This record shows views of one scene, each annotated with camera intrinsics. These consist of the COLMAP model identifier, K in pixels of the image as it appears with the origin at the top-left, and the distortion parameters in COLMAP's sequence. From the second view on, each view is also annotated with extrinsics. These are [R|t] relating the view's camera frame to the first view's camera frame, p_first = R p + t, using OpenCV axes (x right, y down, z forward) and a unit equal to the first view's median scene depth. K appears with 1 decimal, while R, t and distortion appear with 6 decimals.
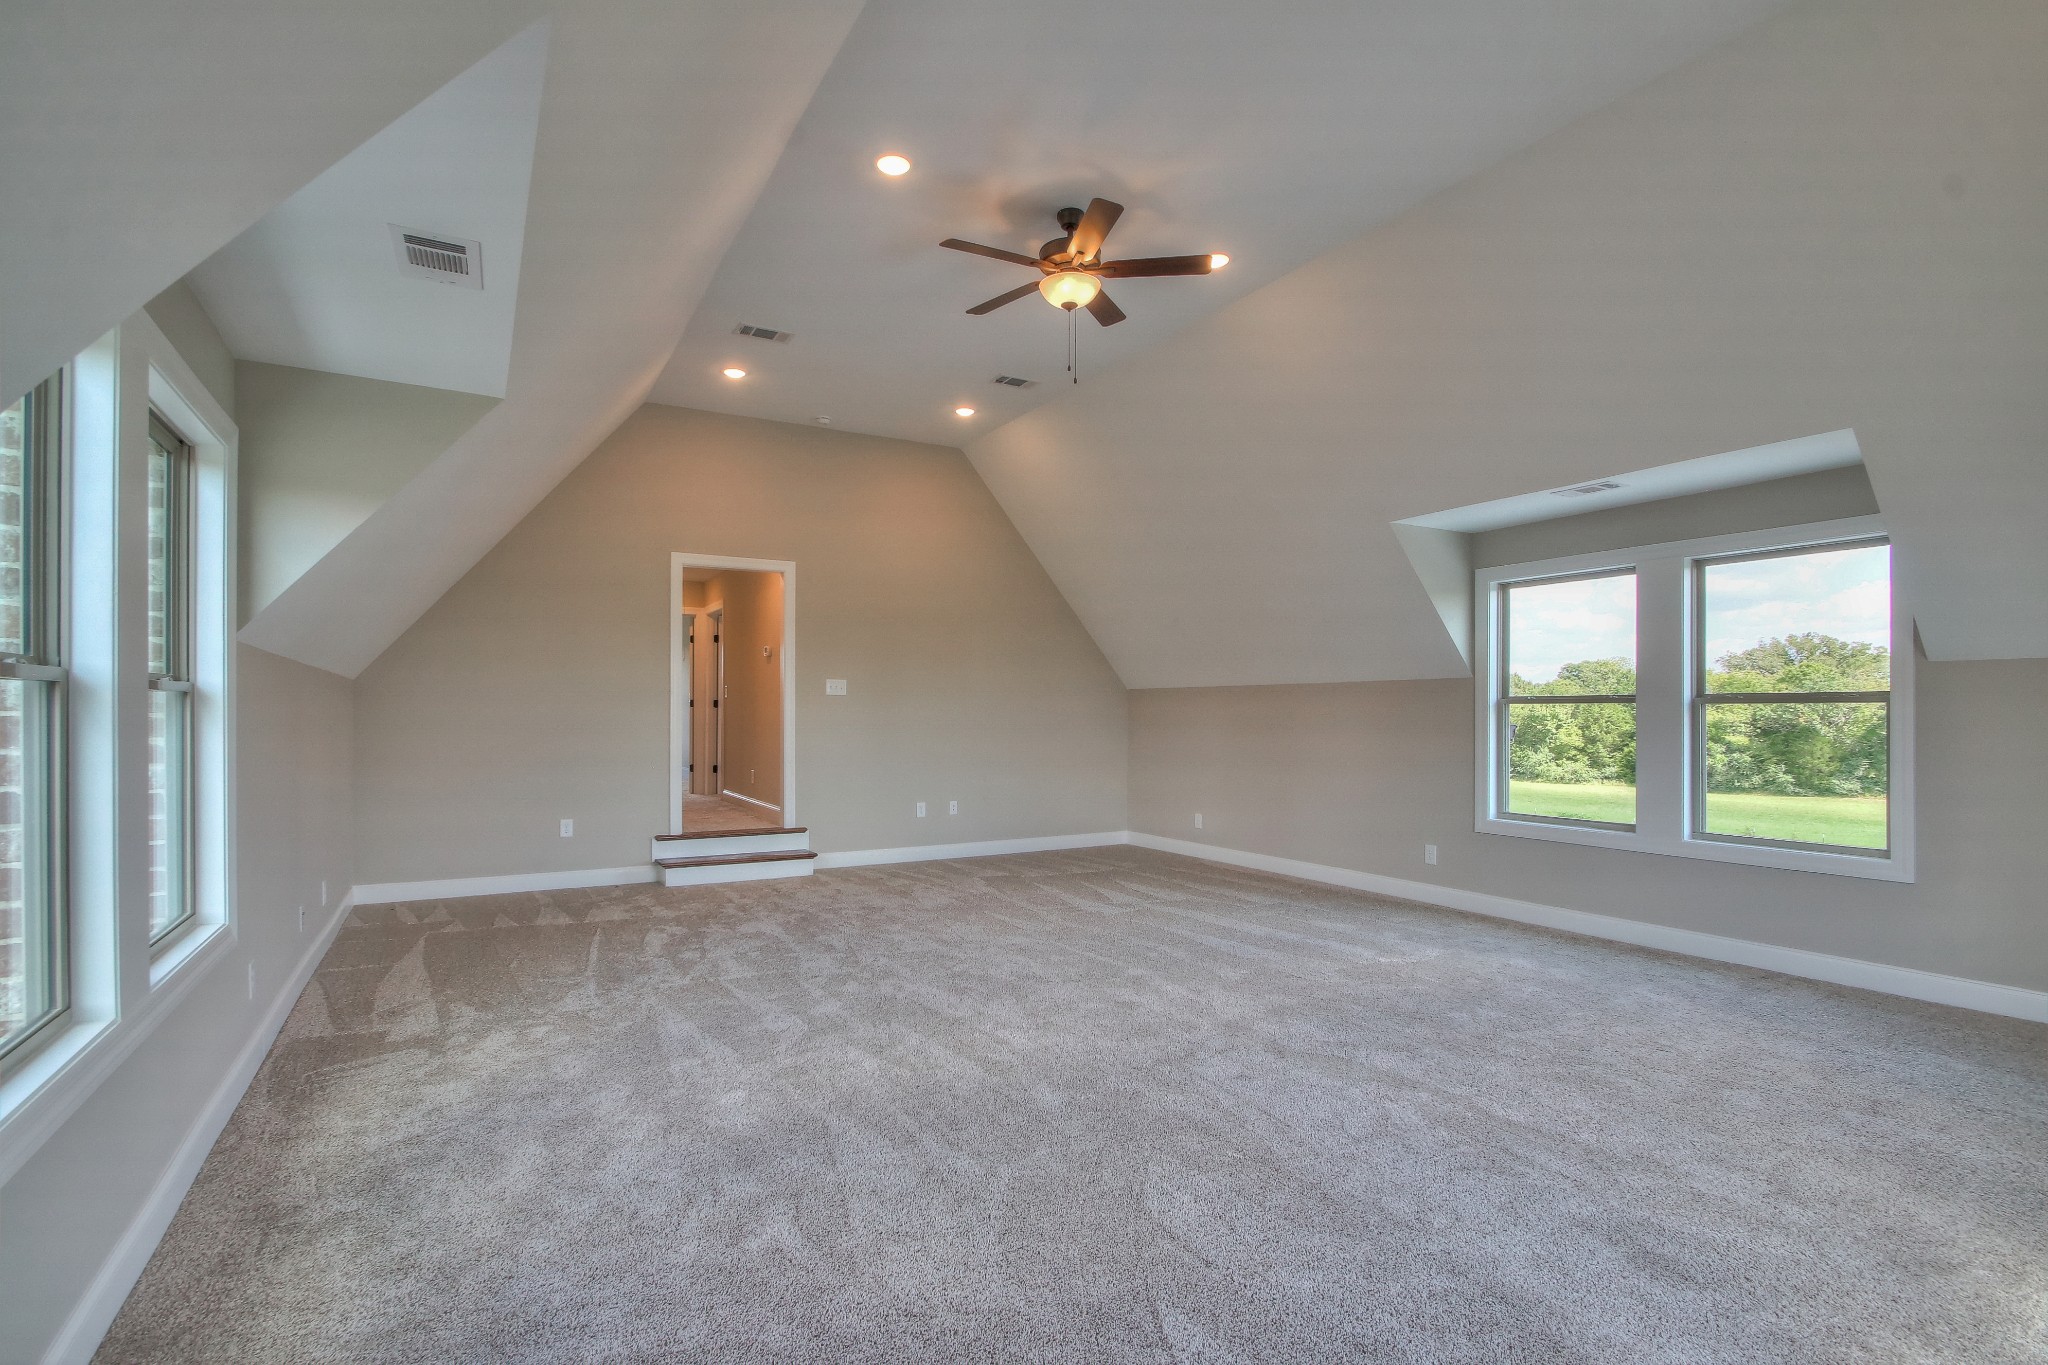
lens RADIAL K [[954.8, 0, 987.7], [0, 954.8, 711.0], [0, 0, 1]] dist [0.003450, -0.010510]
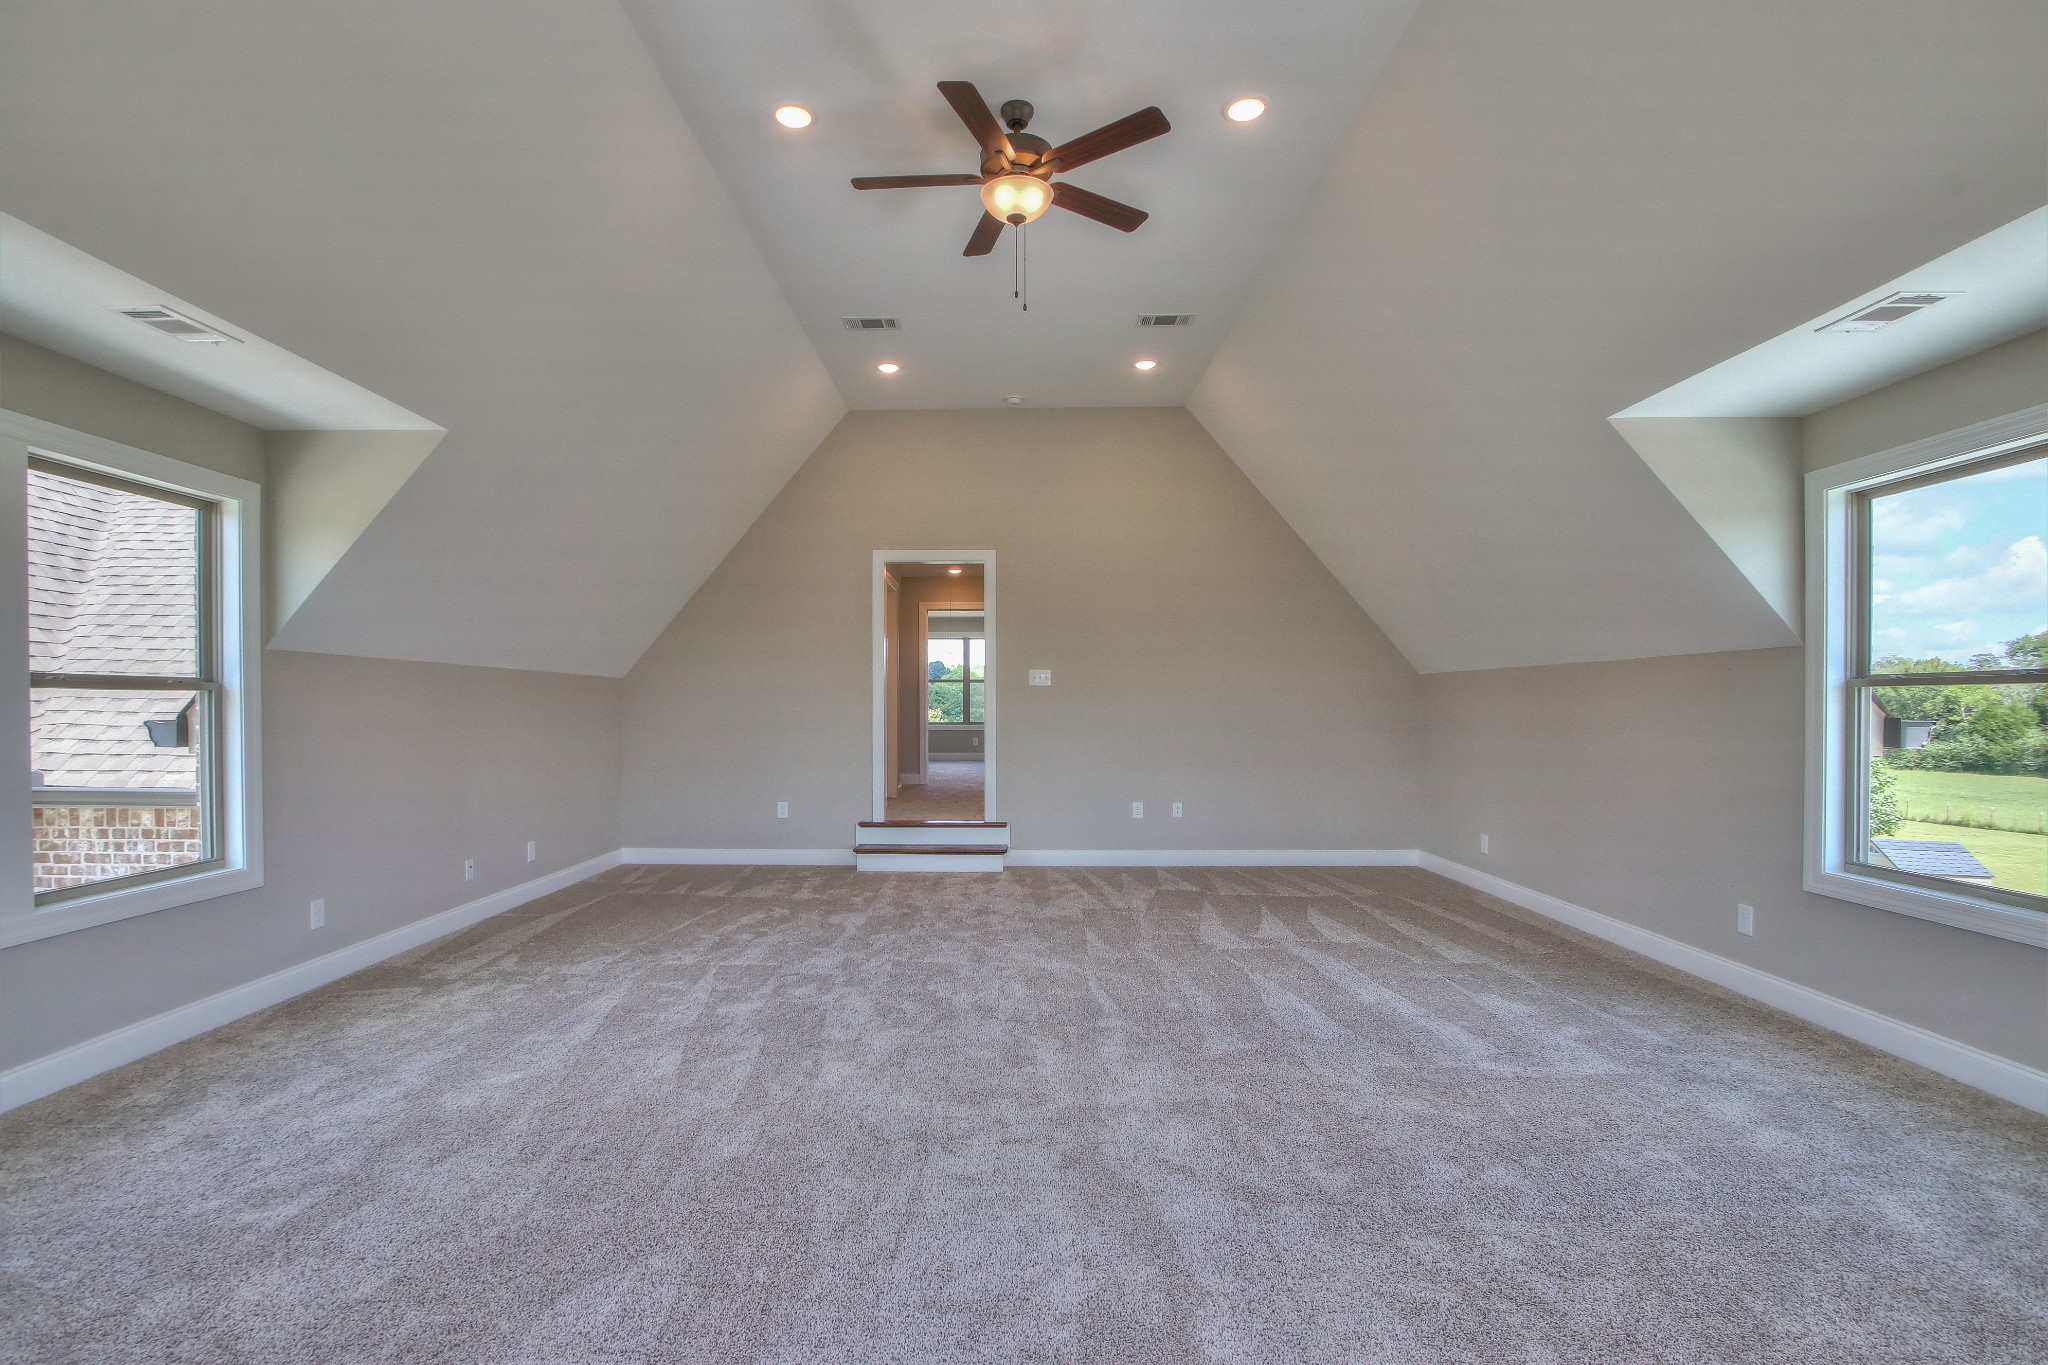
lens RADIAL K [[954.8, 0, 987.7], [0, 954.8, 711.0], [0, 0, 1]] dist [0.003450, -0.010510]
pose [[0.868737, 0.000911, -0.495273, 0.383762], [0.002839, 0.999973, 0.006818, 0.002320], [0.495266, -0.007329, 0.868711, 0.203235]]
